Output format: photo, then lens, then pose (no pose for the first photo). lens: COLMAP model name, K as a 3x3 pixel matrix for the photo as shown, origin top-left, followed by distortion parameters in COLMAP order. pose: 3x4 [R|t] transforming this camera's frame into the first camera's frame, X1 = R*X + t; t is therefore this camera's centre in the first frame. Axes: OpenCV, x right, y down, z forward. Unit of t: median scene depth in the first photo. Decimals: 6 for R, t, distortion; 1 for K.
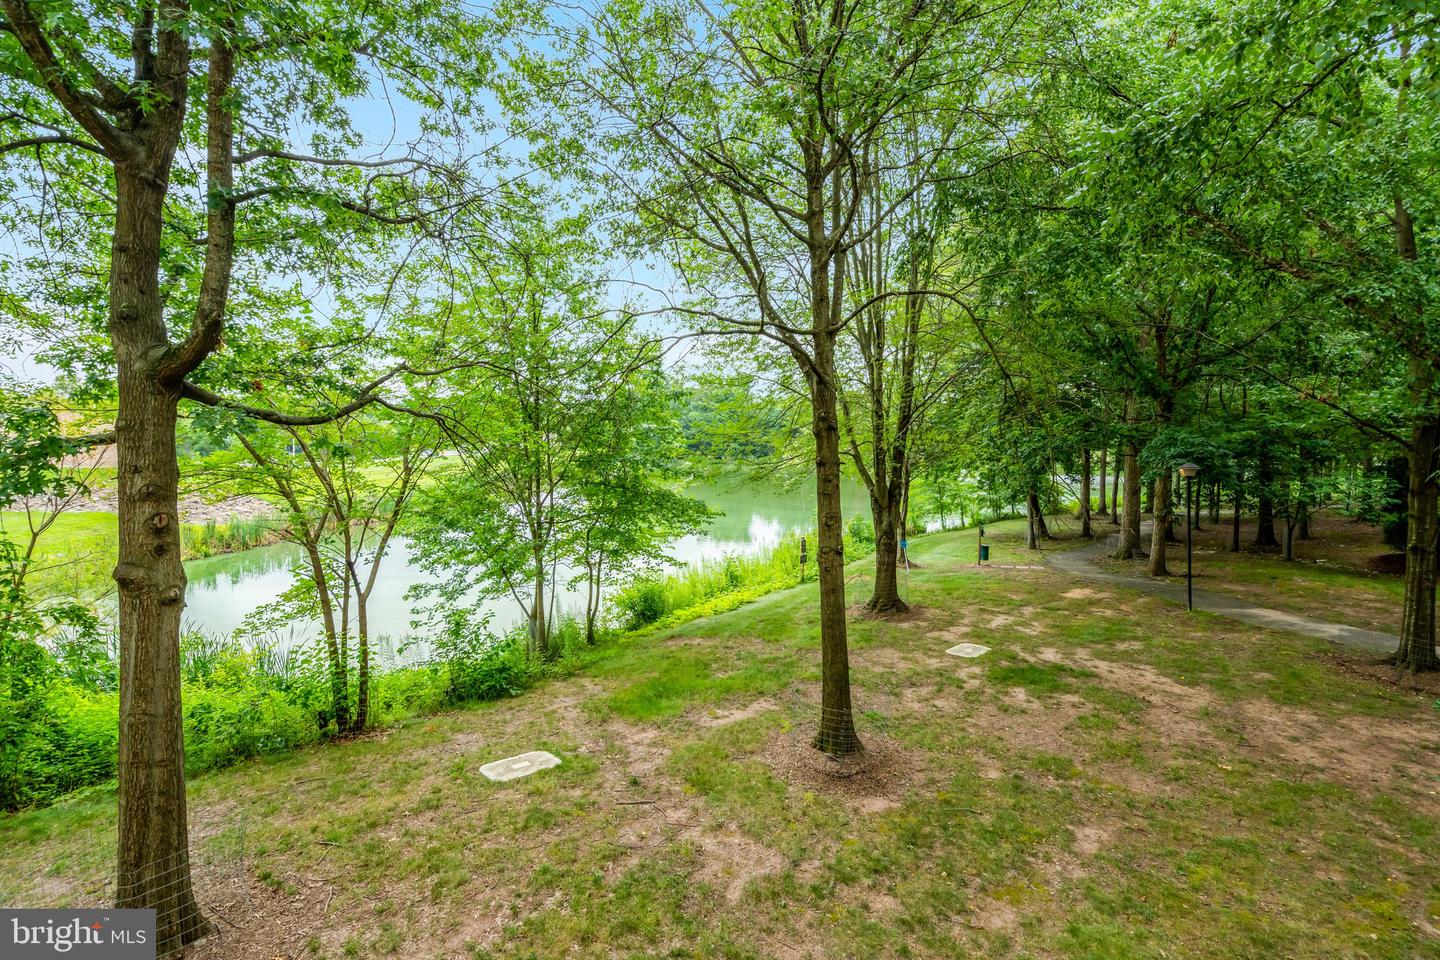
lens RADIAL K [[675.1, 0, 708.4], [0, 675.1, 467.0], [0, 0, 1]] dist [-0.003824, 0.000000]
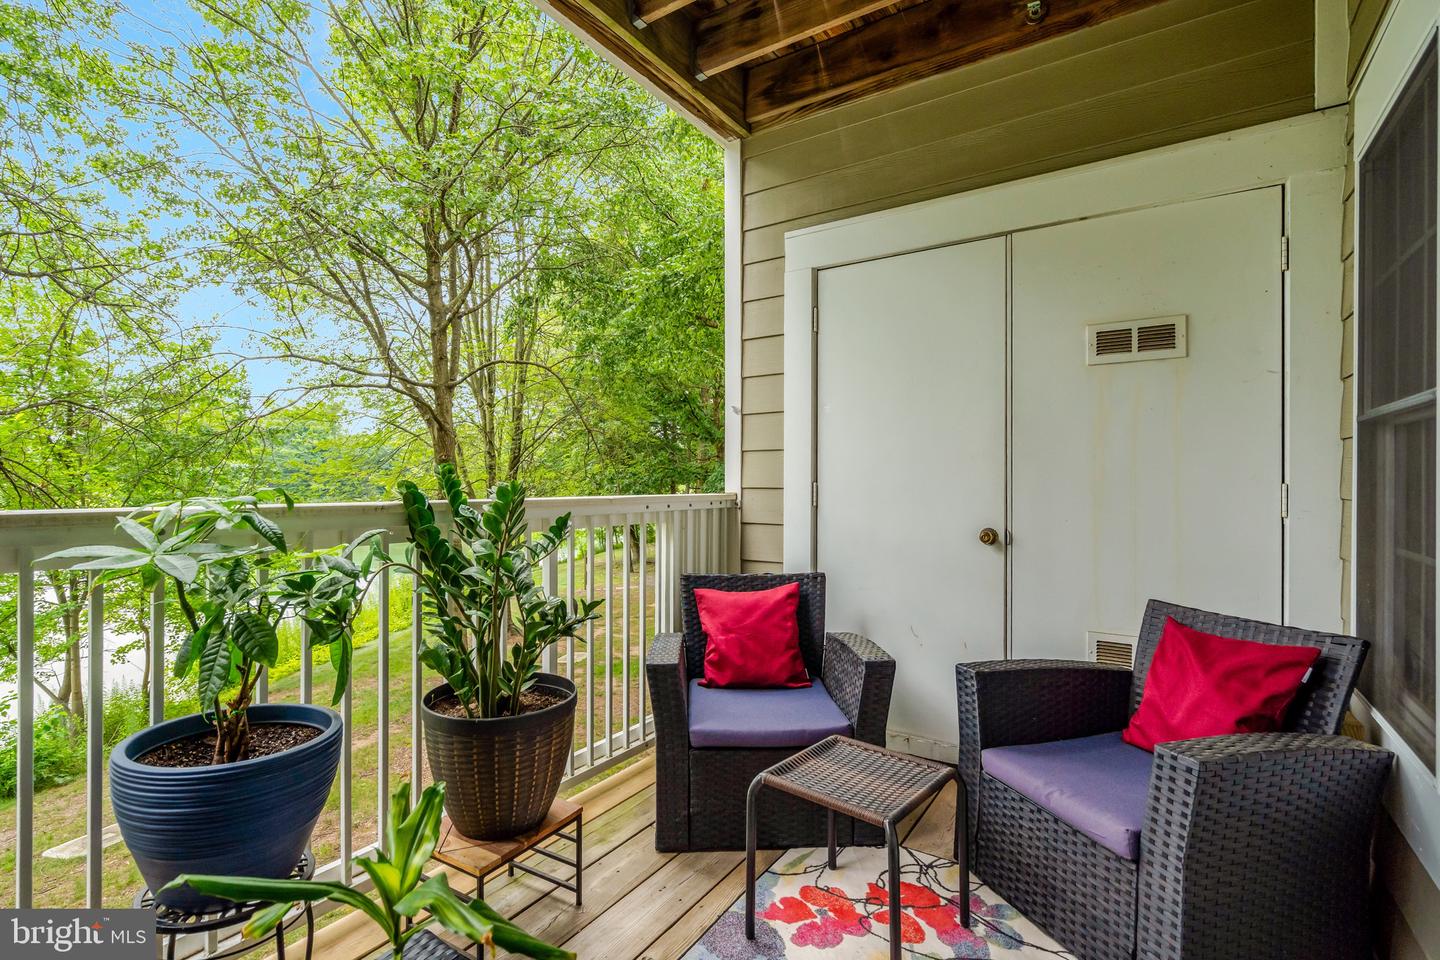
lens RADIAL K [[675.1, 0, 708.4], [0, 675.1, 467.0], [0, 0, 1]] dist [-0.003824, 0.000000]
pose [[0.847299, -0.000976, 0.531115, -0.046885], [0.030244, 0.998464, -0.046414, 0.004808], [-0.530254, 0.055390, 0.846028, -0.169735]]
